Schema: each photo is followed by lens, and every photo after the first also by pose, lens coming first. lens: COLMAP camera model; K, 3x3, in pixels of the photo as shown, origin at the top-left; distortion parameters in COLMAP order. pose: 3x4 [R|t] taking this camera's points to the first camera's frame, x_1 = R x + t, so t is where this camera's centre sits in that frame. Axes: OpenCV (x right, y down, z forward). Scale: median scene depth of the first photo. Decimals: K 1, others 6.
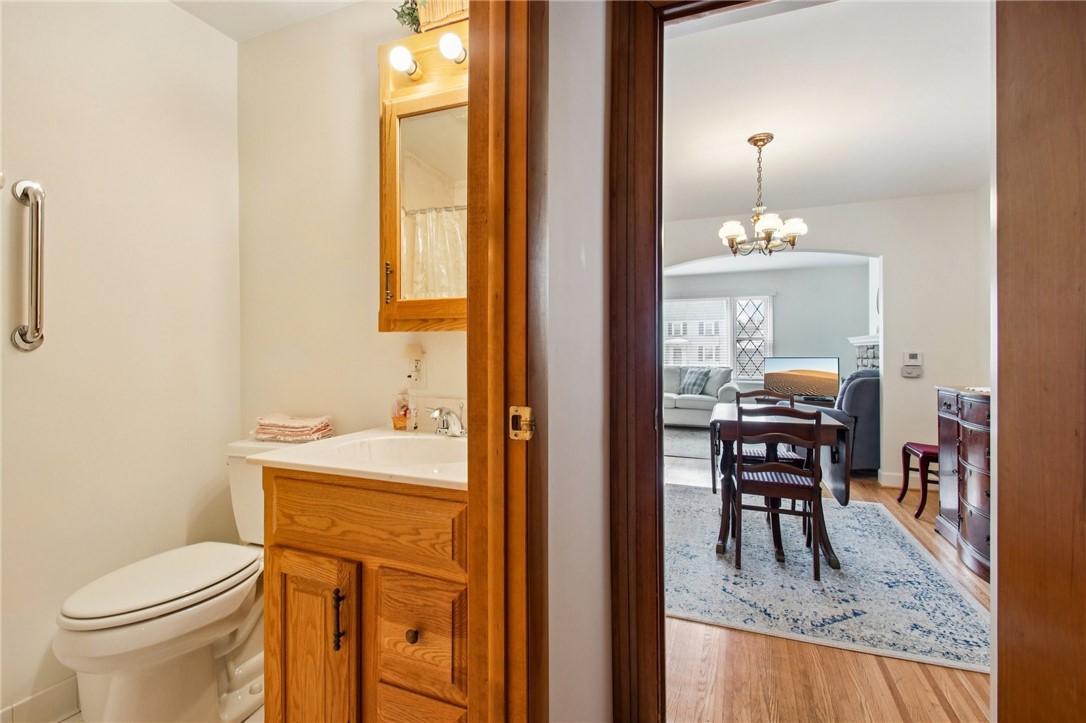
lens RADIAL K [[510.1, 0, 537.4], [0, 510.1, 359.1], [0, 0, 1]] dist [-0.017119, -0.002310]
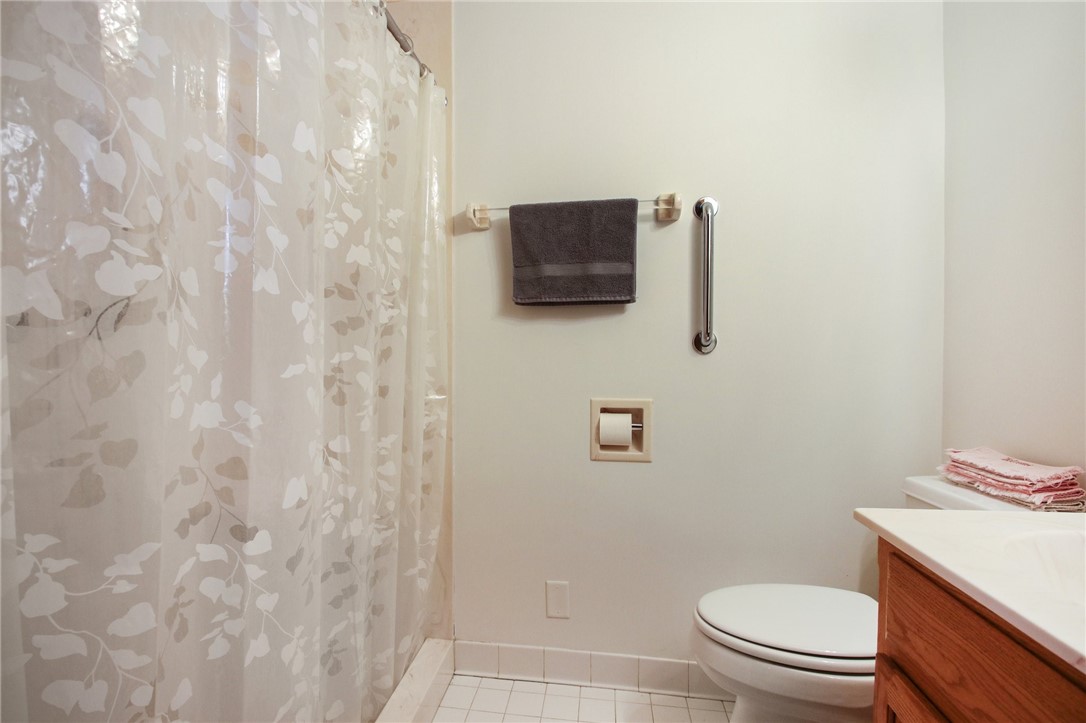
lens RADIAL K [[510.1, 0, 543.4], [0, 510.1, 376.0], [0, 0, 1]] dist [-0.017119, -0.002310]
pose [[0.208953, 0.036812, -0.977233, 0.002133], [-0.003083, 0.999311, 0.036984, -0.008655], [0.977921, -0.004715, 0.208922, 0.320063]]
